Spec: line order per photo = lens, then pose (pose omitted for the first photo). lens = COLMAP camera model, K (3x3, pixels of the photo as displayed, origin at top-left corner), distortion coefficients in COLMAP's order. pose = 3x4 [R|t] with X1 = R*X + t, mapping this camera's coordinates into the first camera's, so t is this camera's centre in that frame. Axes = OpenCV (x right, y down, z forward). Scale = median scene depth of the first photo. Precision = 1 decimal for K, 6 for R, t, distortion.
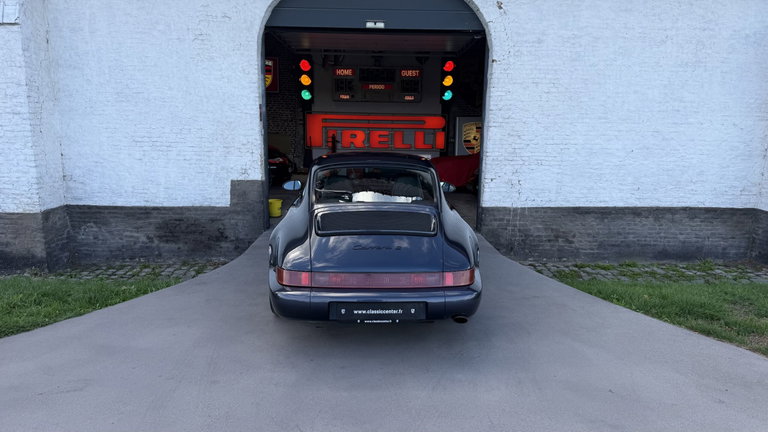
lens RADIAL K [[544.7, 0, 379.6], [0, 544.7, 233.1], [0, 0, 1]] dist [0.048542, -0.073577]
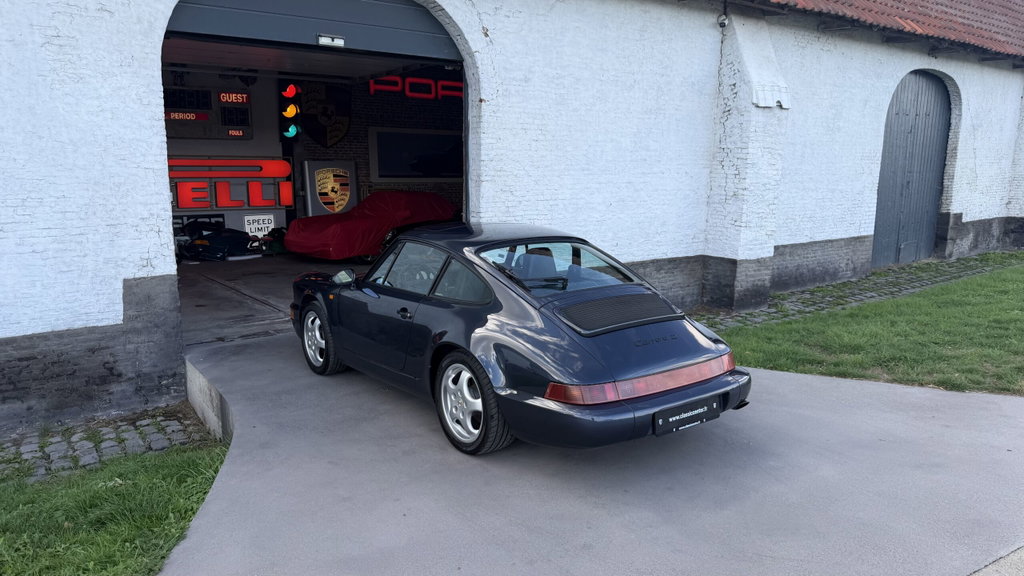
lens RADIAL K [[726.3, 0, 518.9], [0, 726.3, 314.7], [0, 0, 1]] dist [0.048542, -0.073577]
pose [[0.813460, -0.128712, 0.567200, -0.385495], [0.121930, 0.991275, 0.050076, -0.046246], [-0.568696, 0.028424, 0.822057, 0.090221]]
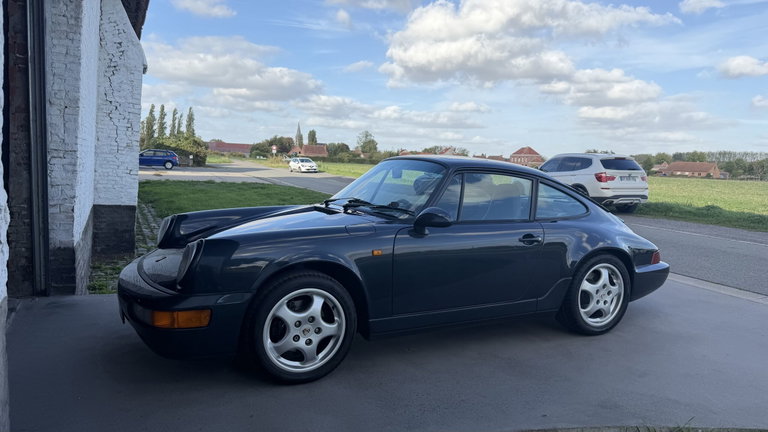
lens RADIAL K [[544.7, 0, 391.7], [0, 544.7, 222.4], [0, 0, 1]] dist [0.048542, -0.073577]
pose [[-0.443724, -0.126306, 0.887218, -0.484285], [0.120467, 0.972625, 0.198714, -0.154107], [-0.888030, 0.195055, -0.416362, 0.973303]]
